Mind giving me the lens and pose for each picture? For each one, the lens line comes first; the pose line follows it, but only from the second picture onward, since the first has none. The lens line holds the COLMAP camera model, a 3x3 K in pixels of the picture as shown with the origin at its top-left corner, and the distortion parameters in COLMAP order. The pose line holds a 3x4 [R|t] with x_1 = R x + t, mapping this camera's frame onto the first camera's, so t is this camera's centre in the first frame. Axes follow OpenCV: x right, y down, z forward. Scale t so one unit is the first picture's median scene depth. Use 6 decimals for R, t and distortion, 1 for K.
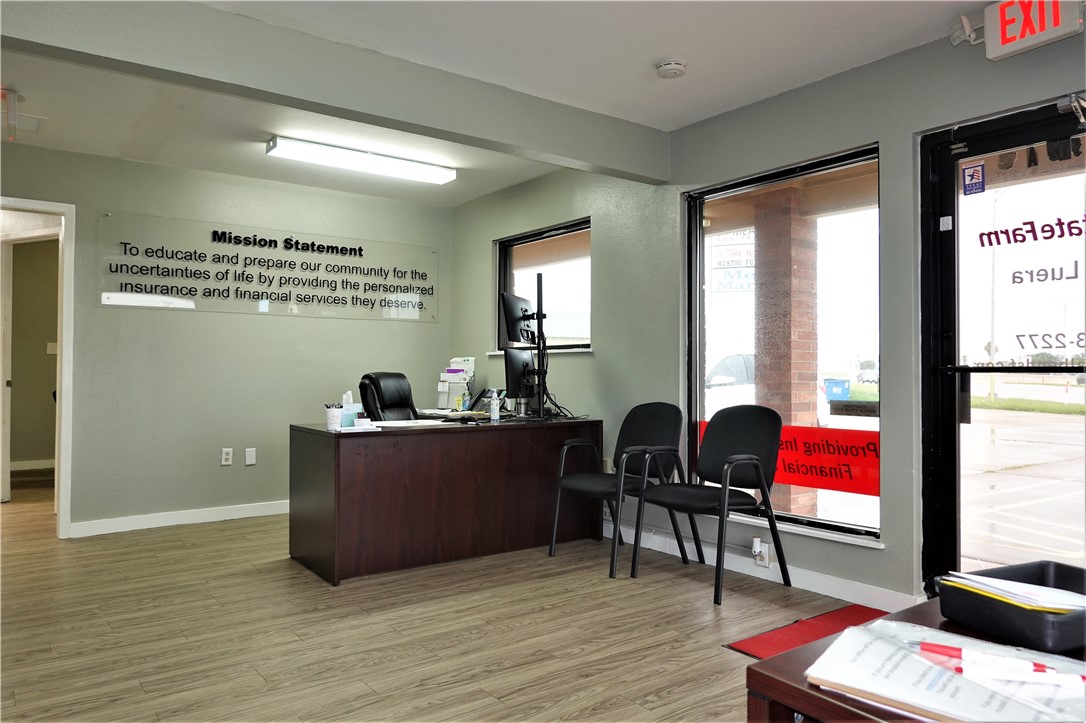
lens RADIAL K [[756.8, 0, 547.3], [0, 756.8, 359.4], [0, 0, 1]] dist [-0.009128, -0.002745]
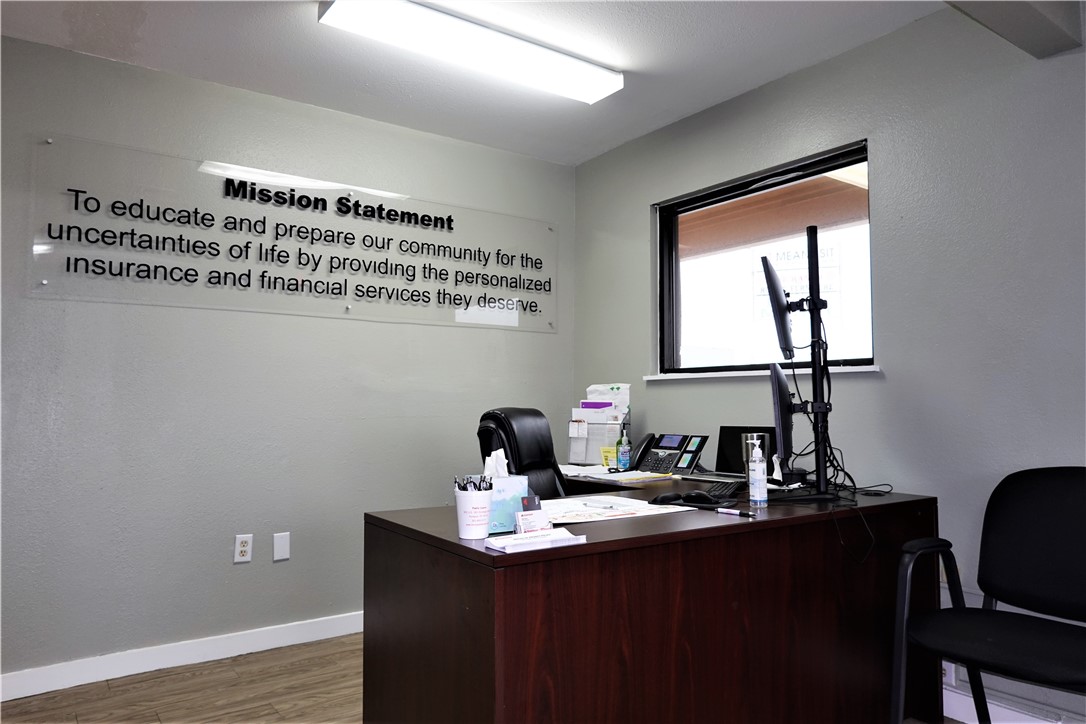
lens RADIAL K [[748.9, 0, 543.0], [0, 748.9, 362.0], [0, 0, 1]] dist [-0.001966, 0.002315]
pose [[0.999642, -0.003915, -0.026471, -0.166496], [0.002873, 0.999223, -0.039296, 0.004008], [0.026604, 0.039206, 0.998877, 0.398861]]
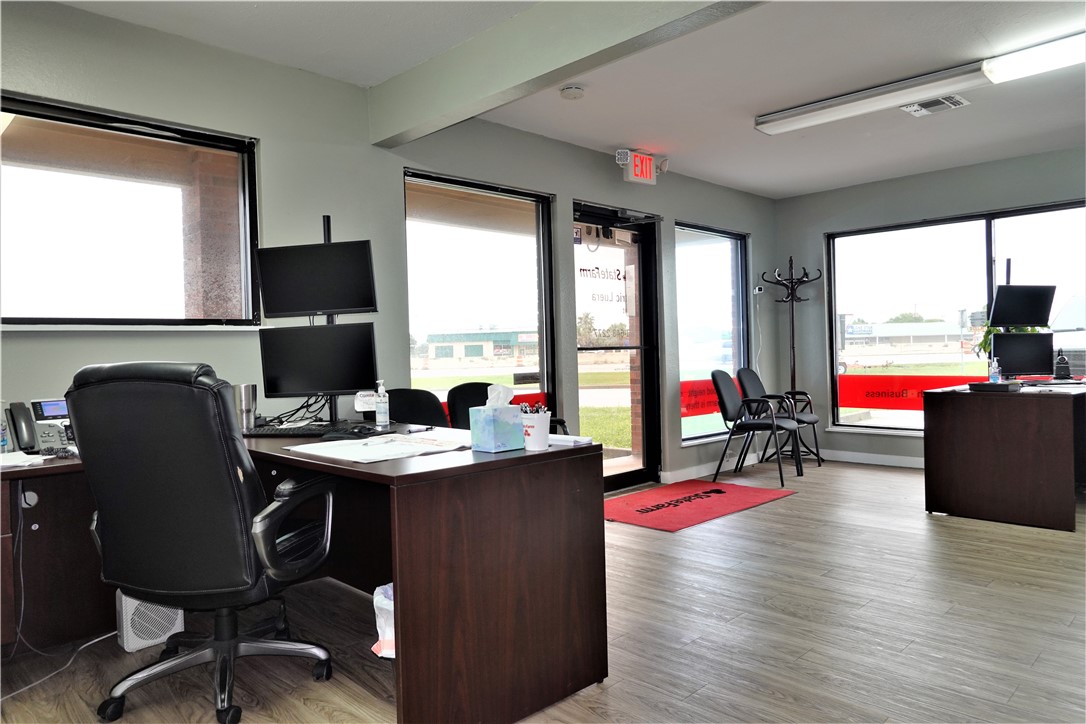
lens RADIAL K [[719.6, 0, 543.0], [0, 719.6, 362.0], [0, 0, 1]] dist [-0.008832, 0.002363]
pose [[-0.139724, -0.011065, 0.990129, -0.606377], [0.011400, 0.999853, 0.012782, 0.012592], [-0.990125, 0.013073, -0.139577, 0.782076]]
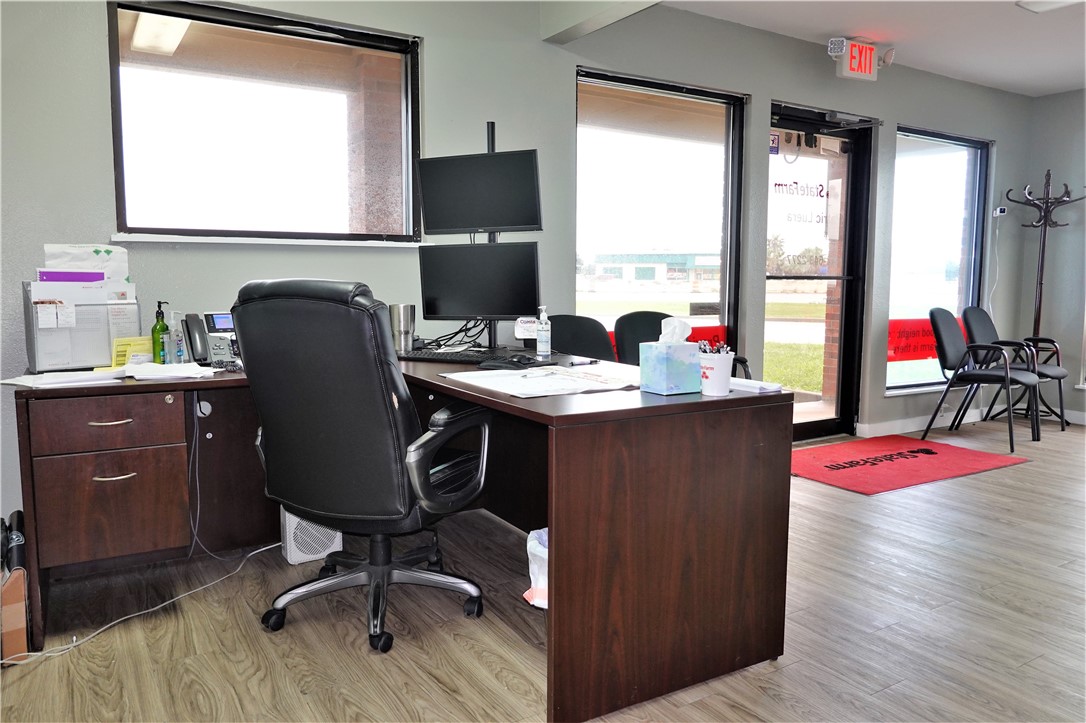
lens RADIAL K [[779.9, 0, 548.2], [0, 779.9, 355.4], [0, 0, 1]] dist [-0.008098, 0.003849]
pose [[0.078225, -0.101559, 0.991749, -0.587278], [-0.020263, 0.994430, 0.103431, 0.010005], [-0.996730, -0.028187, 0.075732, 0.782751]]
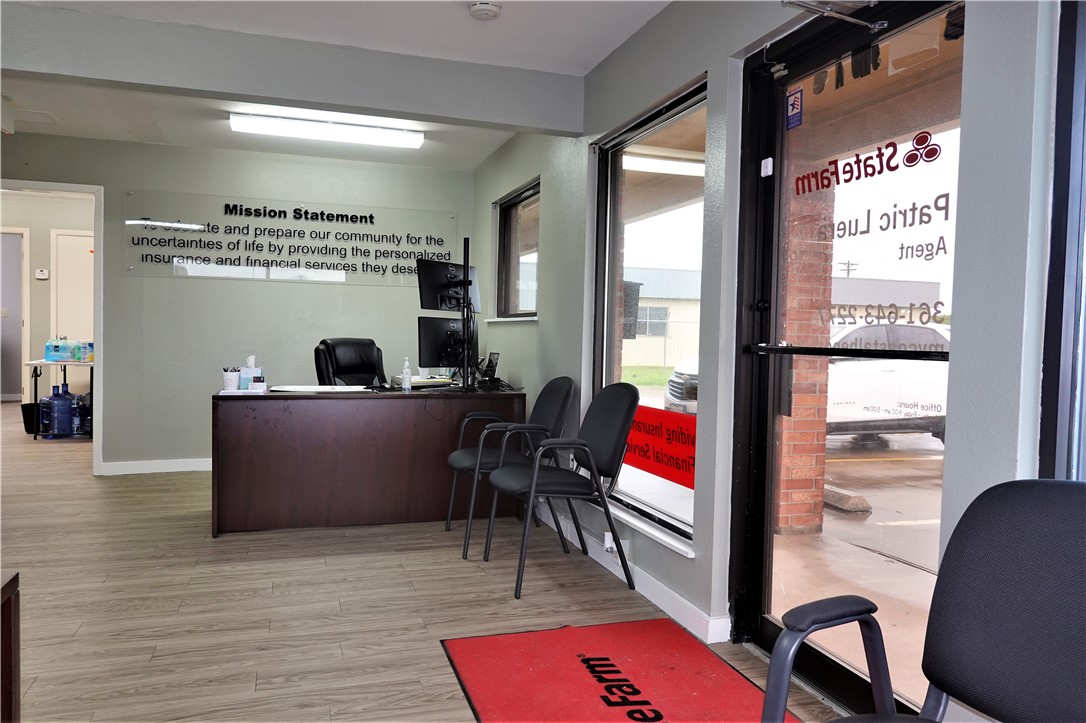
lens RADIAL K [[779.9, 0, 548.2], [0, 779.9, 355.4], [0, 0, 1]] dist [-0.008098, 0.003849]
pose [[0.948712, 0.025825, -0.315085, 0.350927], [-0.013078, 0.999011, 0.042503, -0.007196], [0.315871, -0.036202, 0.948111, 0.079683]]
